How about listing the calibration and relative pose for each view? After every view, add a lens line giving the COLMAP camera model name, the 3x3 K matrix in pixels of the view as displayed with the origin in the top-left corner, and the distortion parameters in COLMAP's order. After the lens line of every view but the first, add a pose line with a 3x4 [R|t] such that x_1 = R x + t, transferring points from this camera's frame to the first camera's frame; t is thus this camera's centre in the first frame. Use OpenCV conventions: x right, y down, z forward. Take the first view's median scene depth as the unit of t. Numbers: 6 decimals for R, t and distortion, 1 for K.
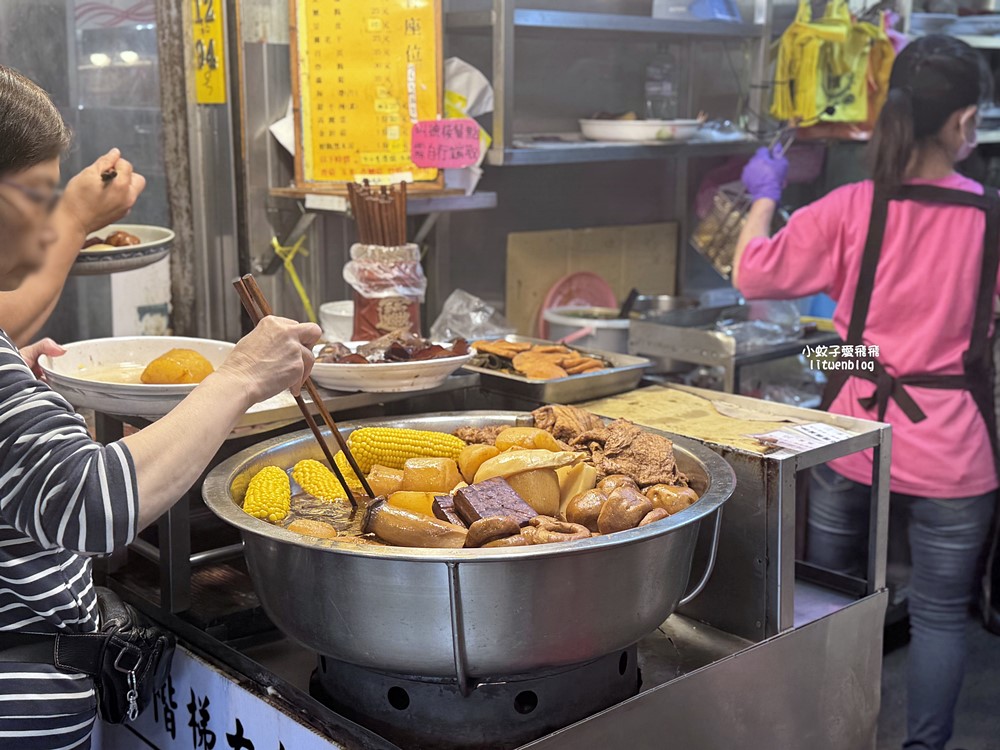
lens RADIAL K [[1292.8, 0, 500.8], [0, 1292.8, 375.1], [0, 0, 1]] dist [0.072867, 0.000000]
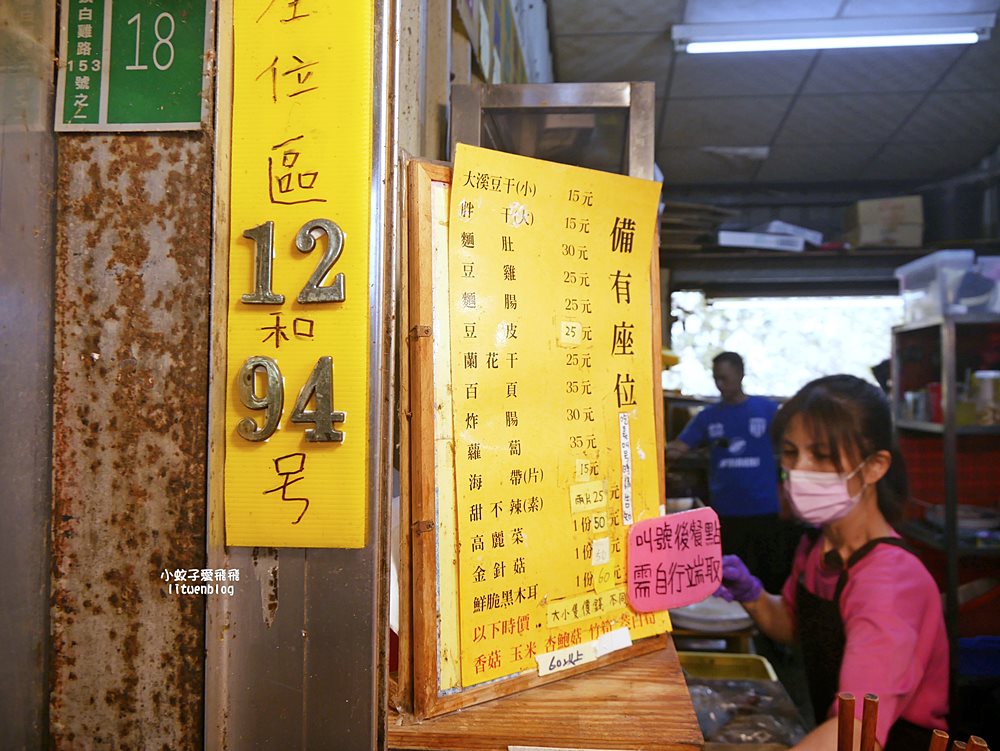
lens RADIAL K [[847.1, 0, 501.4], [0, 847.1, 370.4], [0, 0, 1]] dist [-0.033186, -0.002689]
pose [[0.735915, 0.013098, 0.676947, -0.322140], [0.134238, 0.977143, -0.164838, -0.206261], [-0.663633, 0.212179, 0.717336, 0.790482]]
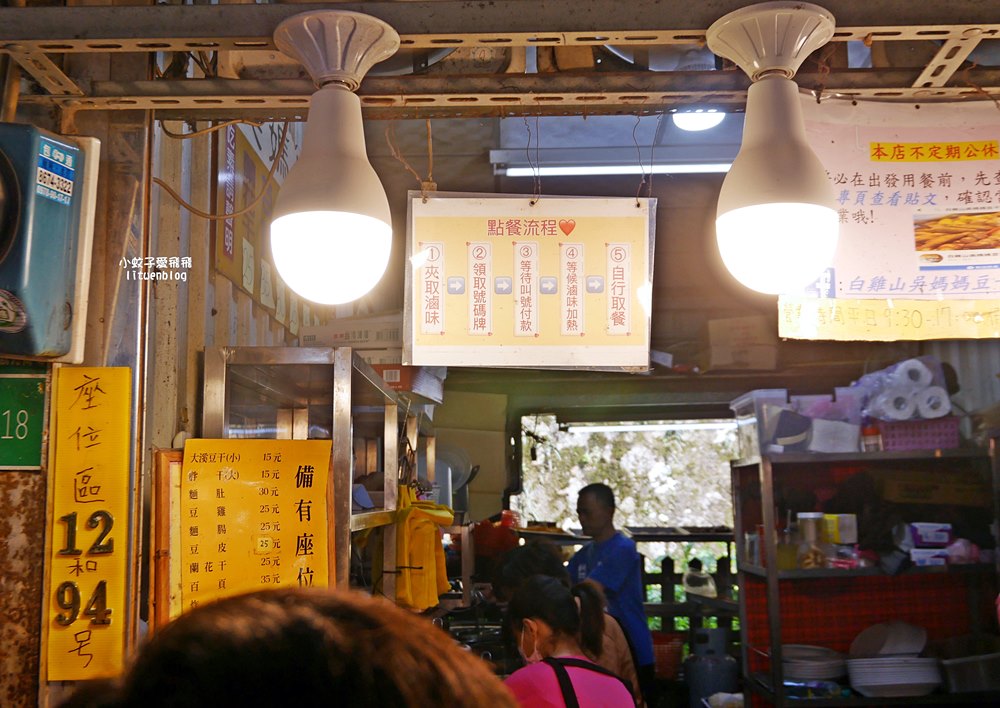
lens RADIAL K [[1178.1, 0, 497.7], [0, 1178.1, 352.4], [0, 0, 1]] dist [0.006489, 0.000000]
pose [[0.658166, 0.083113, 0.748271, -0.523035], [0.169108, 0.952171, -0.254504, -0.177017], [-0.733635, 0.294045, 0.612632, 0.446343]]
